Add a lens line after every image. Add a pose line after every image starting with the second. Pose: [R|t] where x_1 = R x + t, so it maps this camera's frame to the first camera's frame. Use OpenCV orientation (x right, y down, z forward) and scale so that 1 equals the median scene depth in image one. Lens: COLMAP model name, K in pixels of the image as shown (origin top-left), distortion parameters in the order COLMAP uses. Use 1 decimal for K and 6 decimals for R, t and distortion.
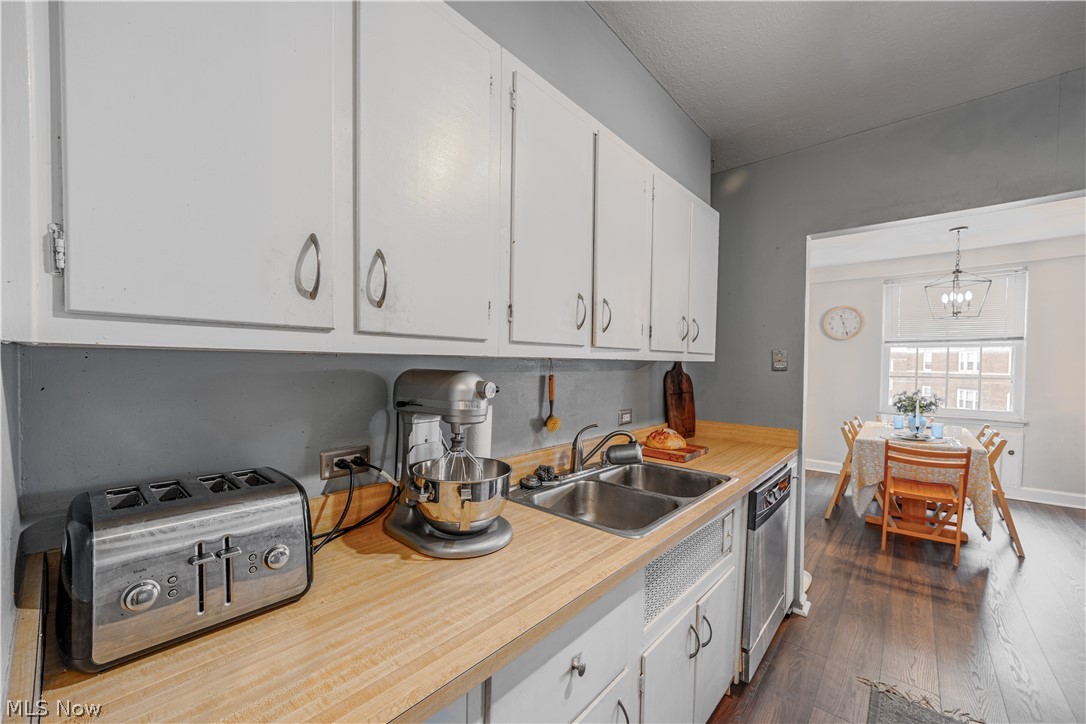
lens RADIAL K [[418.7, 0, 538.5], [0, 418.7, 377.9], [0, 0, 1]] dist [-0.007666, 0.000648]
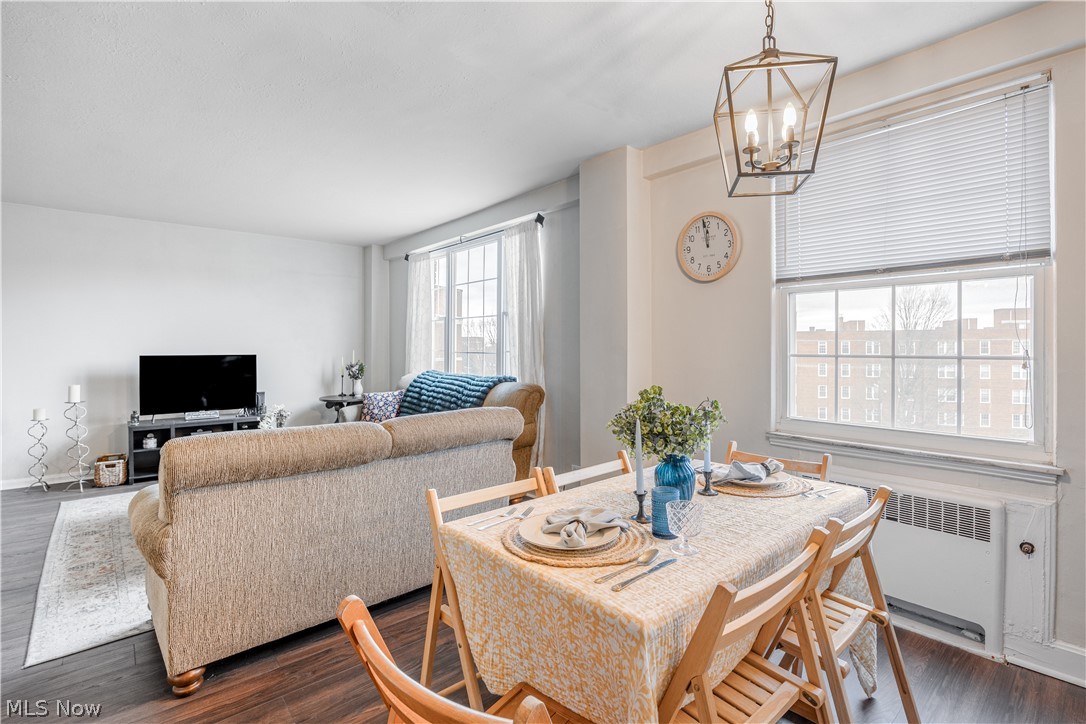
lens RADIAL K [[505.9, 0, 562.0], [0, 505.9, 353.6], [0, 0, 1]] dist [-0.015149, -0.001240]
pose [[0.993609, -0.004537, -0.112781, 0.770764], [0.001704, 0.999681, -0.025205, 0.008994], [0.112860, 0.024852, 0.993300, 0.490187]]
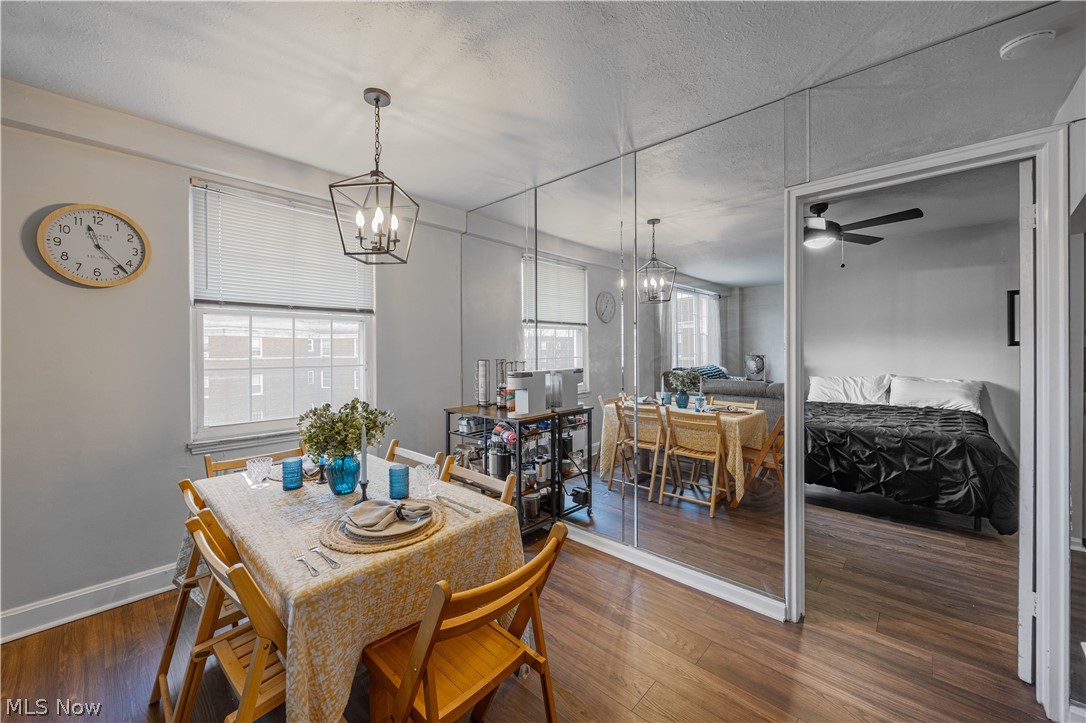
lens RADIAL K [[418.7, 0, 528.4], [0, 418.7, 354.4], [0, 0, 1]] dist [-0.007666, 0.000648]
pose [[0.031140, -0.015175, 0.999400, 0.408187], [0.043634, 0.998952, 0.013808, -0.015313], [-0.998562, 0.043178, 0.031770, 0.694510]]
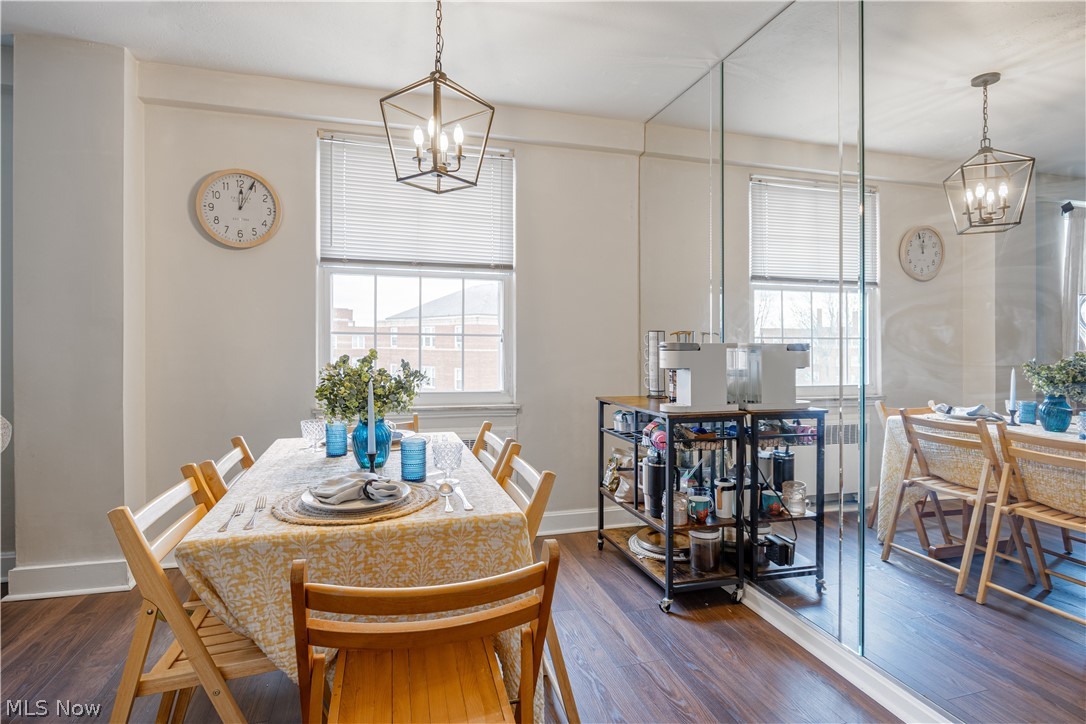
lens RADIAL K [[560.9, 0, 542.2], [0, 560.9, 347.9], [0, 0, 1]] dist [-0.011688, 0.000597]
pose [[0.531901, -0.005004, 0.846792, 0.502186], [0.025420, 0.999626, -0.010060, 0.030476], [-0.846425, 0.026876, 0.531830, 0.533757]]
